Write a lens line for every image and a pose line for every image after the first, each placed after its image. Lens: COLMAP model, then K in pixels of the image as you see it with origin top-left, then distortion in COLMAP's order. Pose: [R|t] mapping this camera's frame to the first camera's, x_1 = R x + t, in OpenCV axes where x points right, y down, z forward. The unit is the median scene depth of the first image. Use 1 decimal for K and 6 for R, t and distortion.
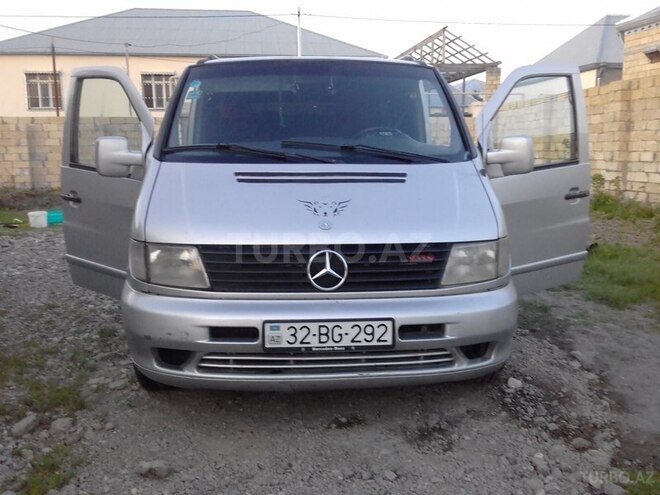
lens RADIAL K [[639.1, 0, 292.1], [0, 639.1, 264.1], [0, 0, 1]] dist [0.012752, 0.000000]
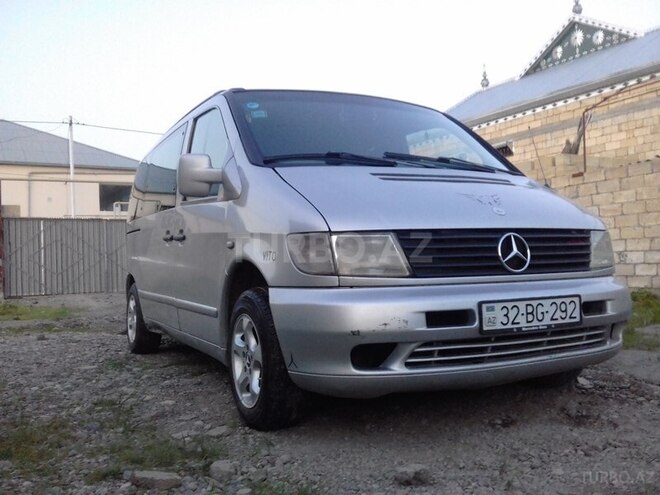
lens RADIAL K [[639.1, 0, 334.6], [0, 639.1, 258.3], [0, 0, 1]] dist [0.012752, 0.000000]
pose [[0.908053, -0.015309, 0.418574, -0.635220], [0.095836, 0.980416, -0.172048, 0.167063], [-0.407743, 0.196343, 0.891737, 0.222603]]
